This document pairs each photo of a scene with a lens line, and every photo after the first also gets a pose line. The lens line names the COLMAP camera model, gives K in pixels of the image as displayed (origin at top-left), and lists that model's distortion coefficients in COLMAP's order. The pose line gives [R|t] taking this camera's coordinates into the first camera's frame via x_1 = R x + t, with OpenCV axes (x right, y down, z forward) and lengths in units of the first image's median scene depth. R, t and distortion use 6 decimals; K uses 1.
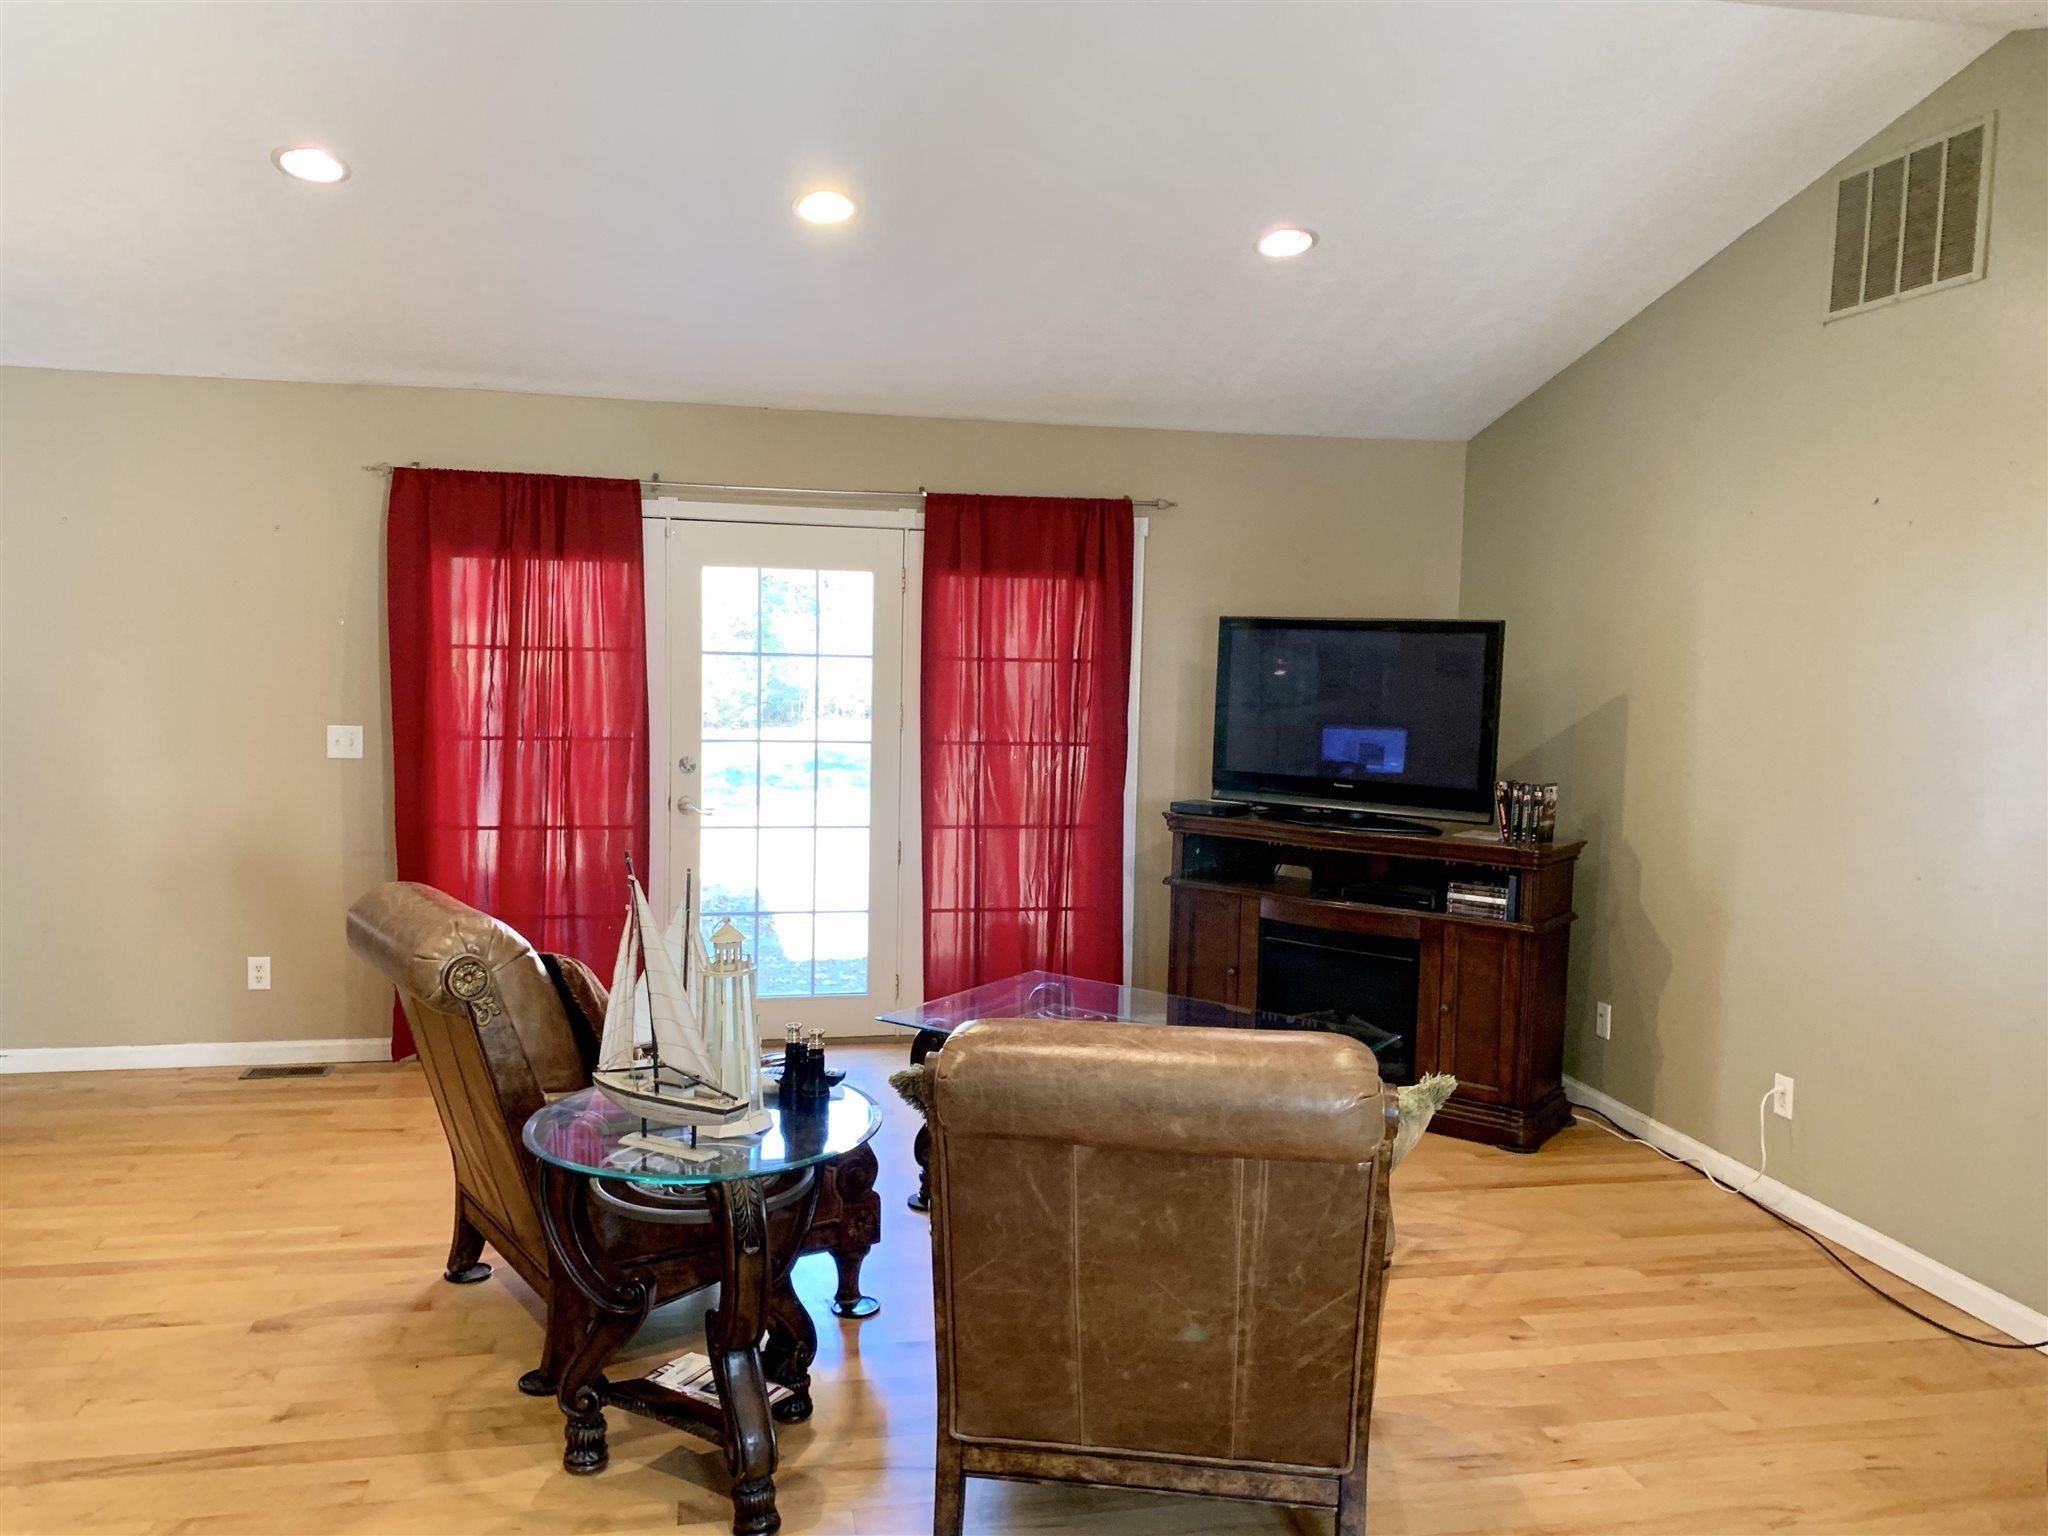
lens RADIAL K [[1550.6, 0, 1026.9], [0, 1550.6, 771.5], [0, 0, 1]] dist [0.055850, -0.068573]
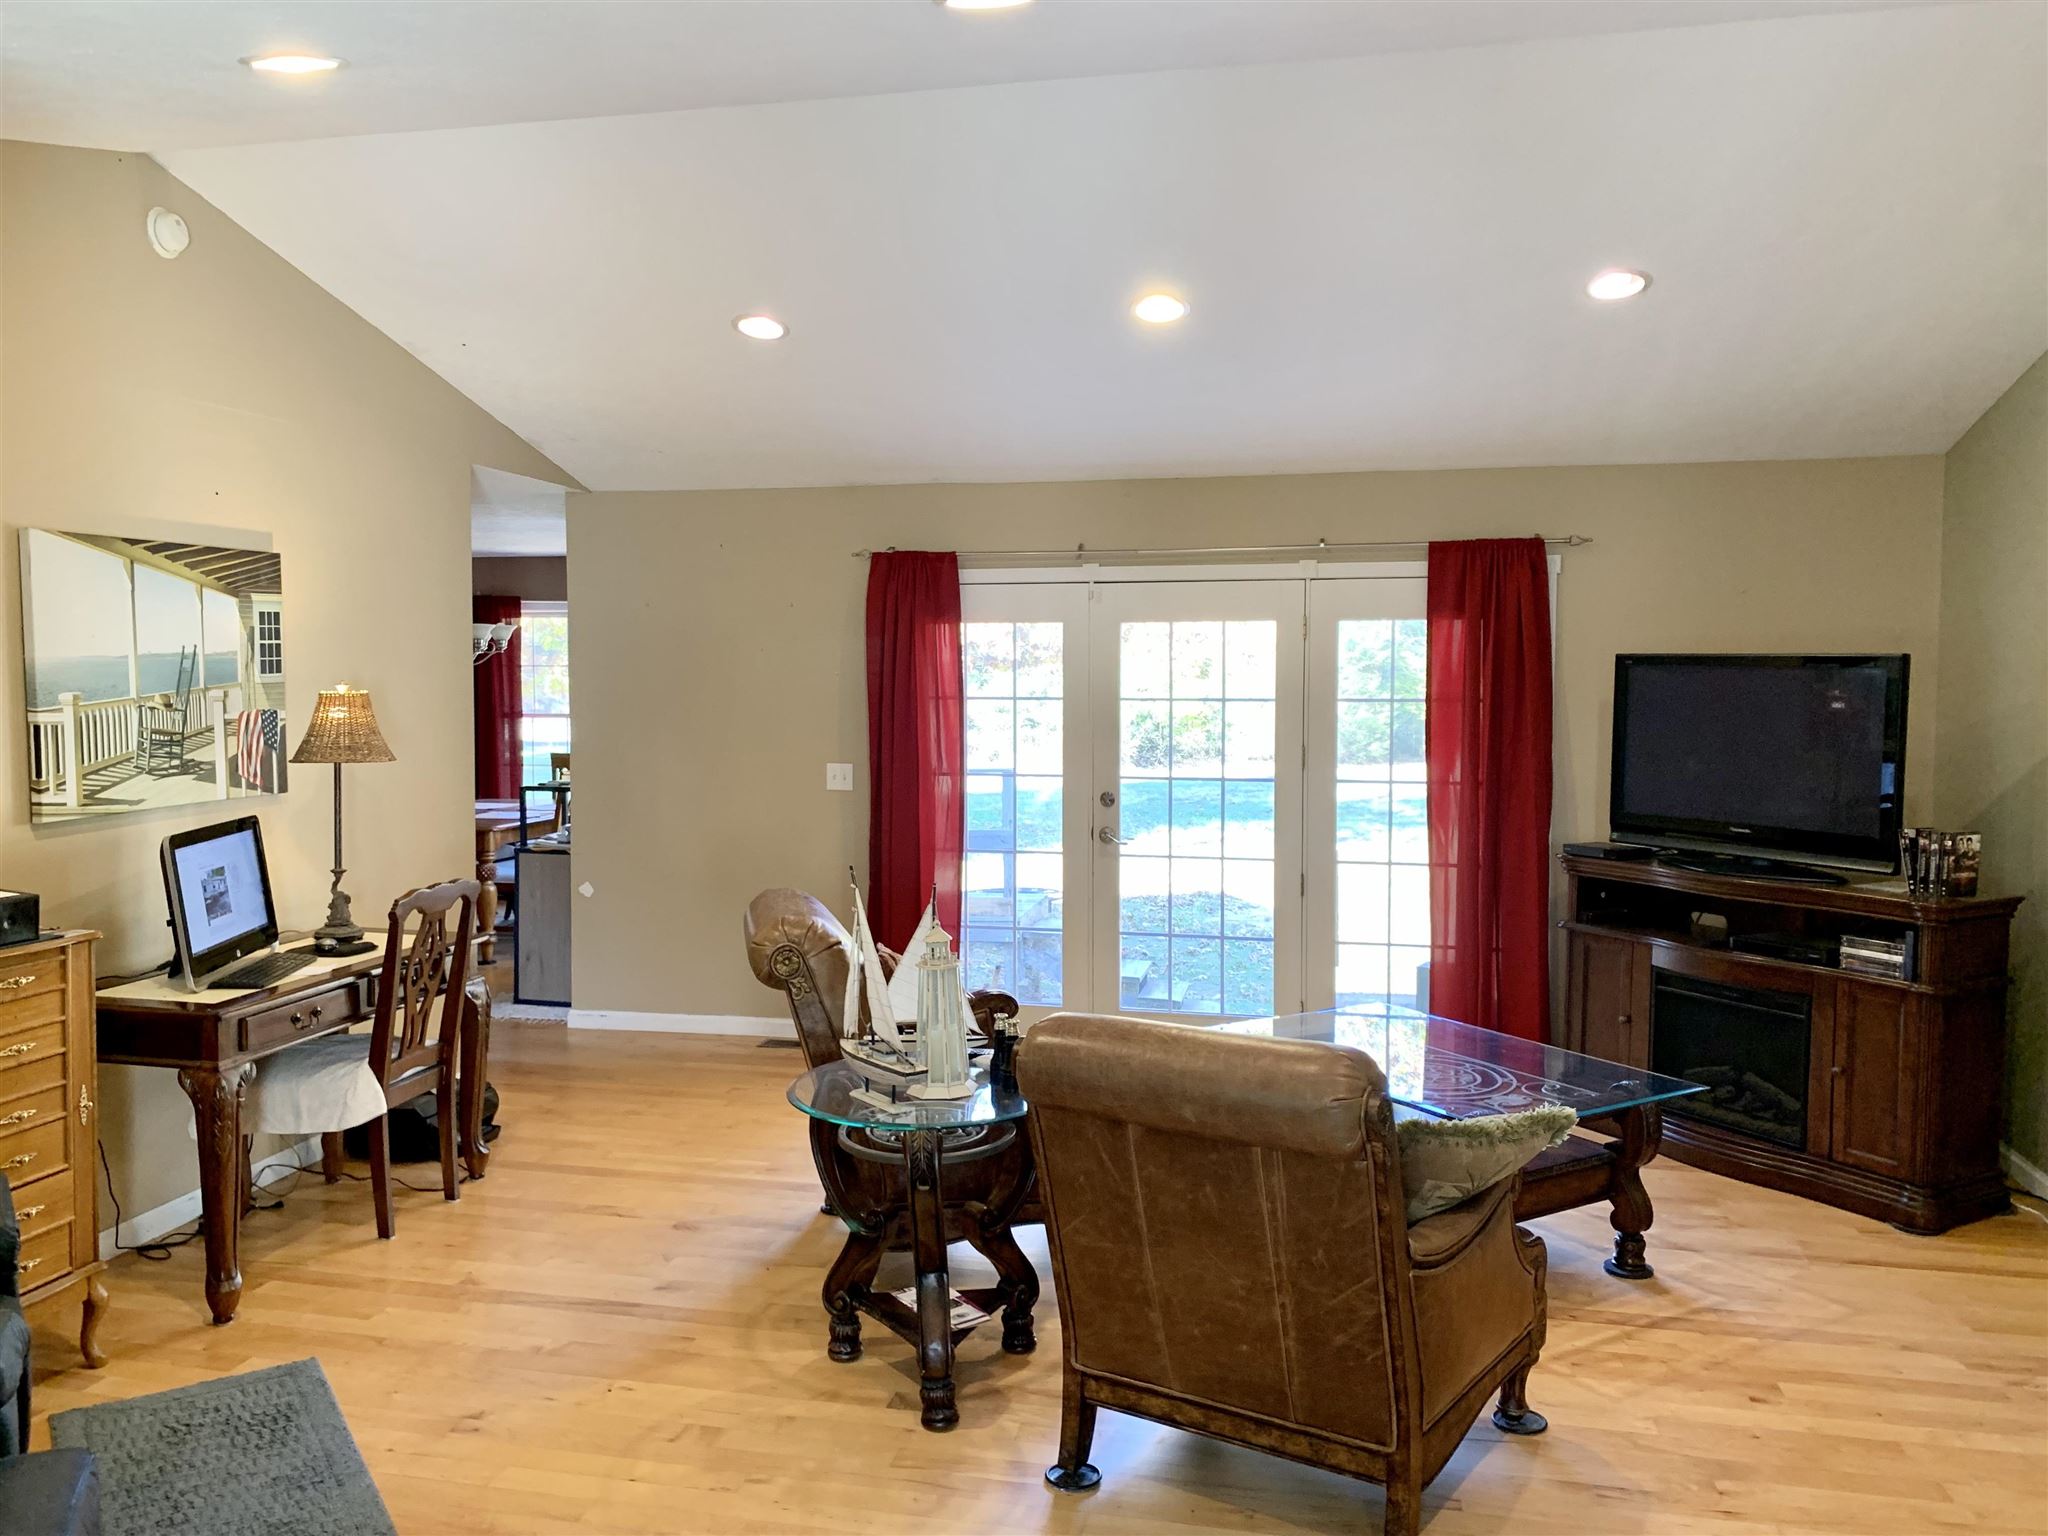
lens RADIAL K [[1550.6, 0, 1013.8], [0, 1550.6, 767.6], [0, 0, 1]] dist [0.055850, -0.068573]
pose [[0.915860, 0.004327, -0.401474, 0.288540], [-0.014228, 0.999664, -0.021683, -0.002974], [0.401245, 0.025571, 0.915614, -0.088660]]
